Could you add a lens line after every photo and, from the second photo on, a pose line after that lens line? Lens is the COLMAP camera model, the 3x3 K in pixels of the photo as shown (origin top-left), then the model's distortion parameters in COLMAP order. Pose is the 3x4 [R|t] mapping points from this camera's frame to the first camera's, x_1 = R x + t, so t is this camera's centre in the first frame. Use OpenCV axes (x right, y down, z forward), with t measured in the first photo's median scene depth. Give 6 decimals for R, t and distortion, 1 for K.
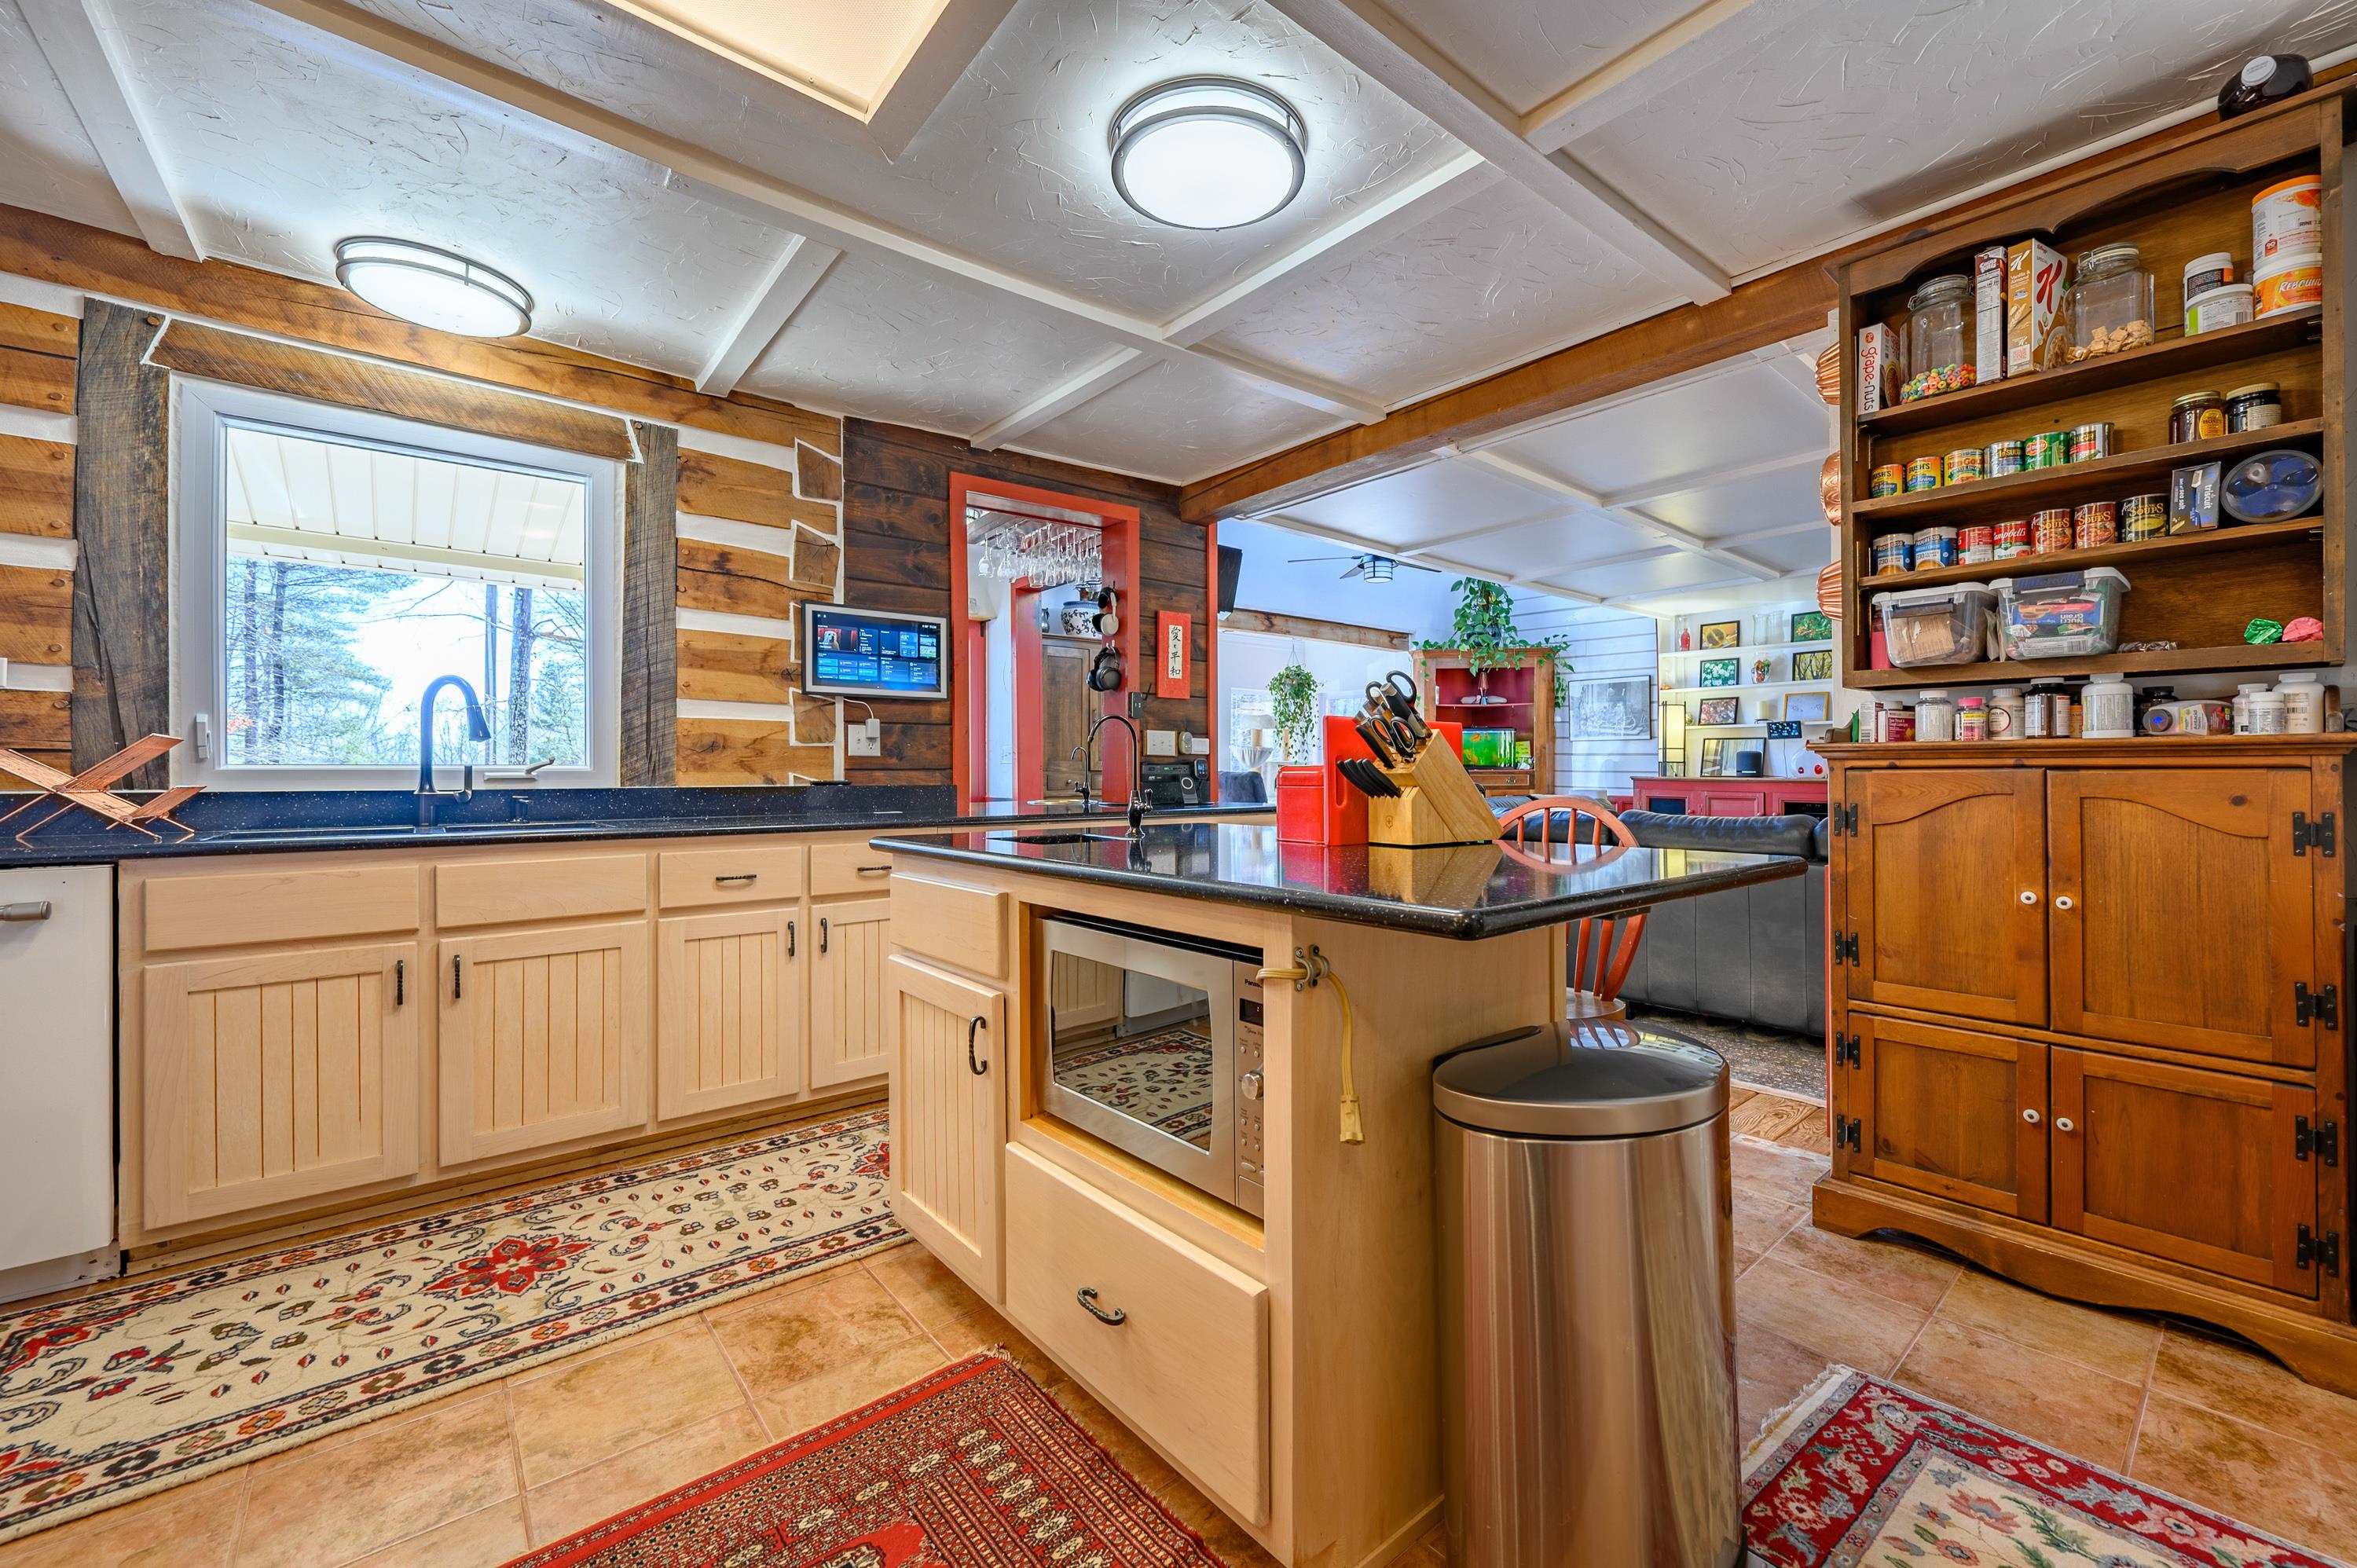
lens RADIAL K [[943.8, 0, 1225.6], [0, 943.8, 768.2], [0, 0, 1]] dist [-0.000834, -0.000297]
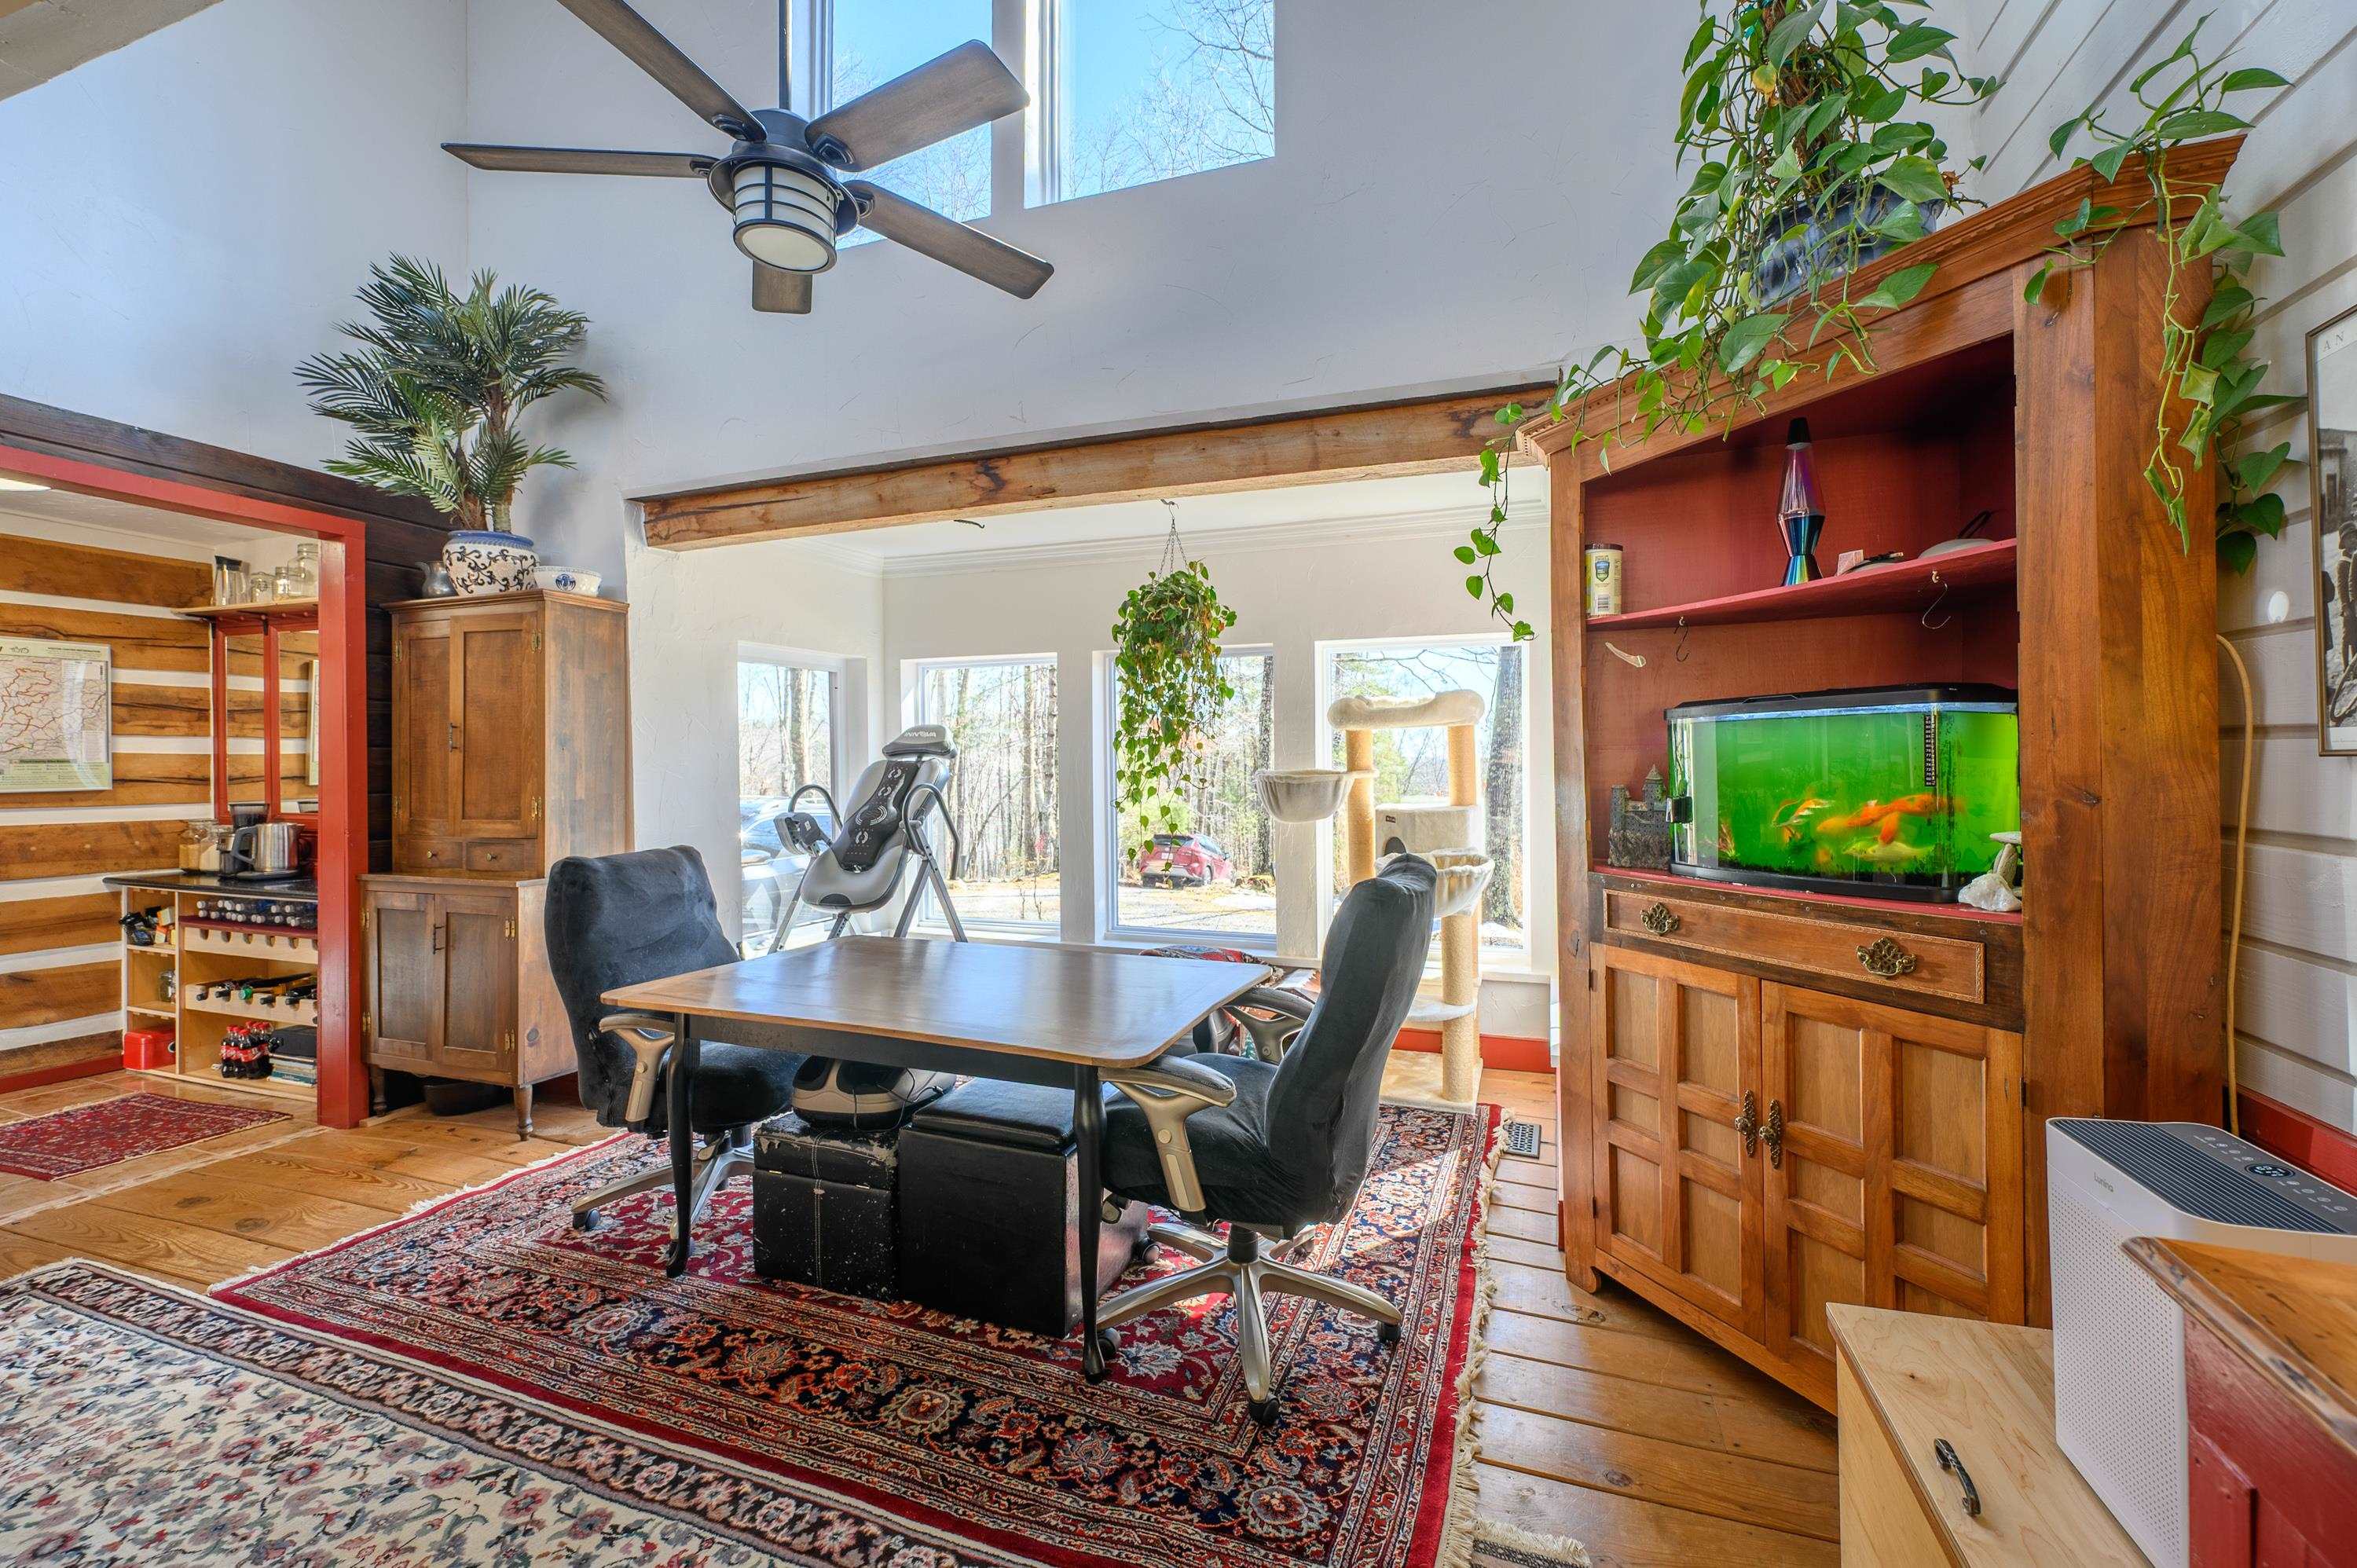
lens RADIAL K [[943.8, 0, 1230.9], [0, 943.8, 765.7], [0, 0, 1]] dist [-0.000834, -0.000297]
pose [[0.515679, -0.002160, -0.856779, 1.511674], [0.000600, 0.999997, -0.002159, -0.100544], [0.856782, 0.000599, 0.515679, 2.965262]]
